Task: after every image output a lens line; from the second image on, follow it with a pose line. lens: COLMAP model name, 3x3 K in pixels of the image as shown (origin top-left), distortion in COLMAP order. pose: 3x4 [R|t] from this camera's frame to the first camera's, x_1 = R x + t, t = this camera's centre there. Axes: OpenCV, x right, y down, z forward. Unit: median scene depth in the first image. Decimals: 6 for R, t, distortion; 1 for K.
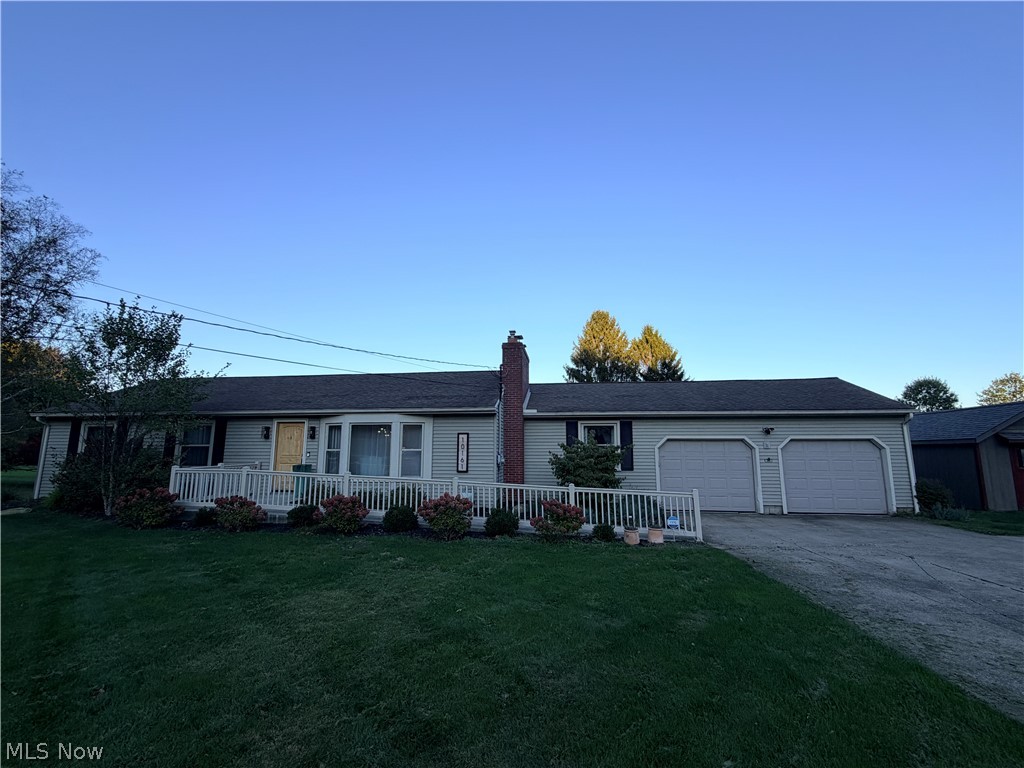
lens RADIAL K [[445.2, 0, 515.7], [0, 445.2, 381.2], [0, 0, 1]] dist [0.000545, -0.000478]
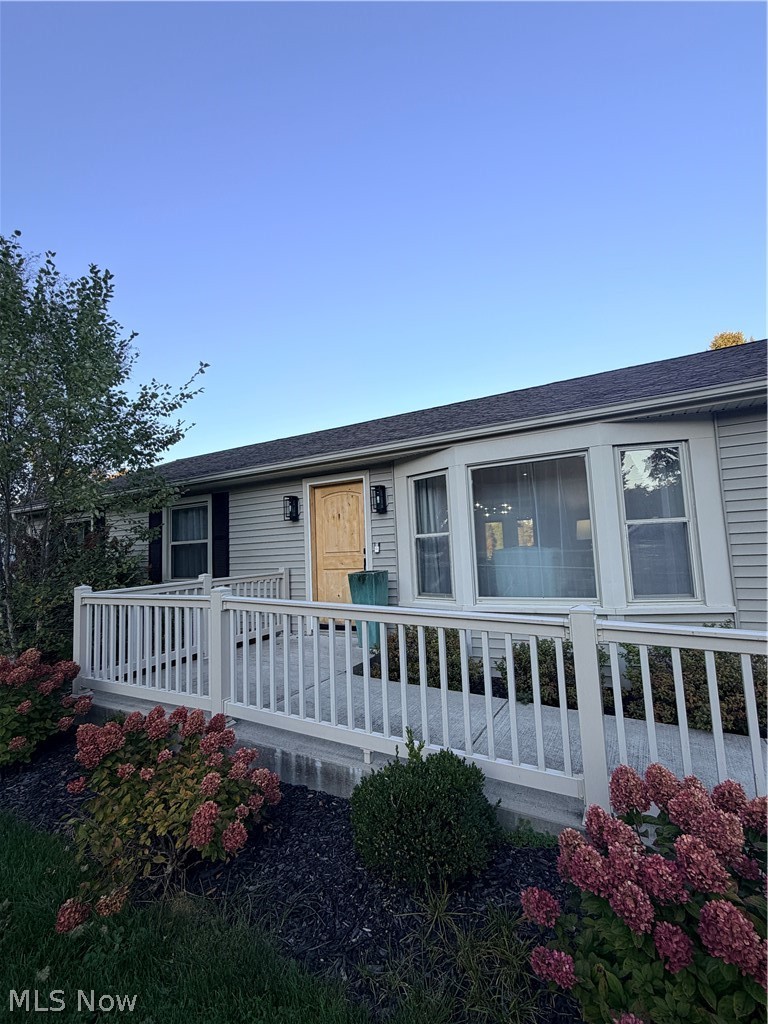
lens RADIAL K [[445.2, 0, 386.0], [0, 445.2, 511.9], [0, 0, 1]] dist [0.000545, -0.000478]
pose [[0.931801, -0.073479, -0.355455, -0.293925], [0.098665, 0.993696, 0.053228, 0.104415], [0.349303, -0.084668, 0.933177, 0.585648]]
